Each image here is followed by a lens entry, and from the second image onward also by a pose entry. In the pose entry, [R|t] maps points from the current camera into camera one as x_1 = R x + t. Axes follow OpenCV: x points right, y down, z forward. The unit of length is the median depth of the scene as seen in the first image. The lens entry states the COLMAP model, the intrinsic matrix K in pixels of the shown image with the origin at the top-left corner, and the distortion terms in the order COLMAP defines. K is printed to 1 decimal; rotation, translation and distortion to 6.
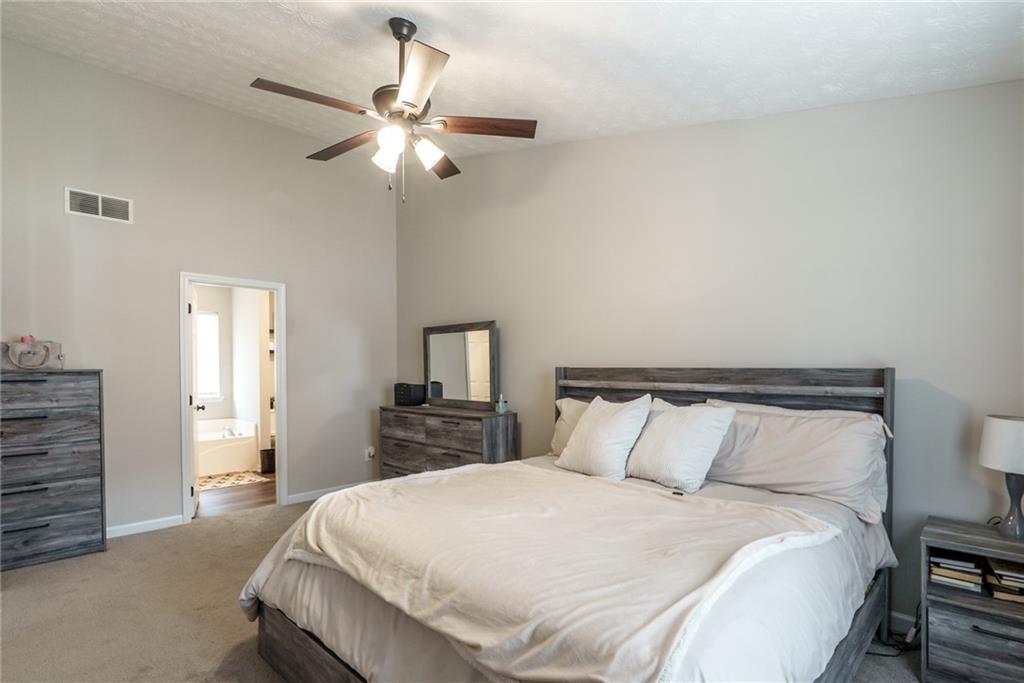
lens RADIAL K [[500.0, 0, 525.5], [0, 500.0, 371.9], [0, 0, 1]] dist [-0.006796, 0.000024]
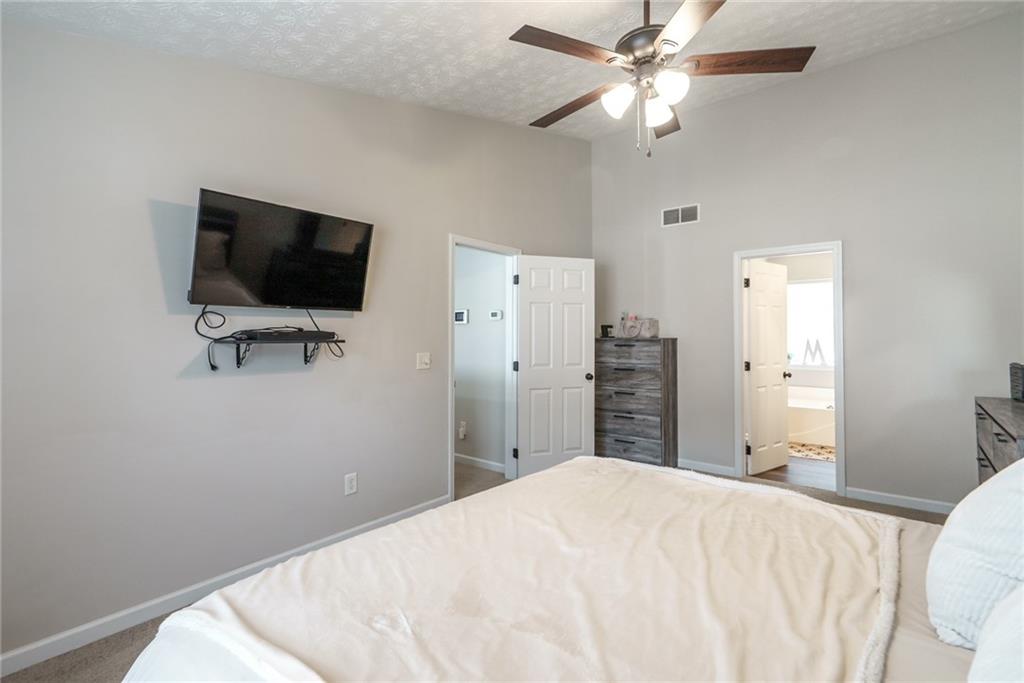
lens RADIAL K [[470.5, 0, 499.1], [0, 470.5, 322.0], [0, 0, 1]] dist [-0.010608, 0.001725]
pose [[0.056986, -0.025350, -0.998053, 0.420089], [-0.008223, 0.999632, -0.025860, -0.012555], [0.998341, 0.009681, 0.056757, 0.507435]]
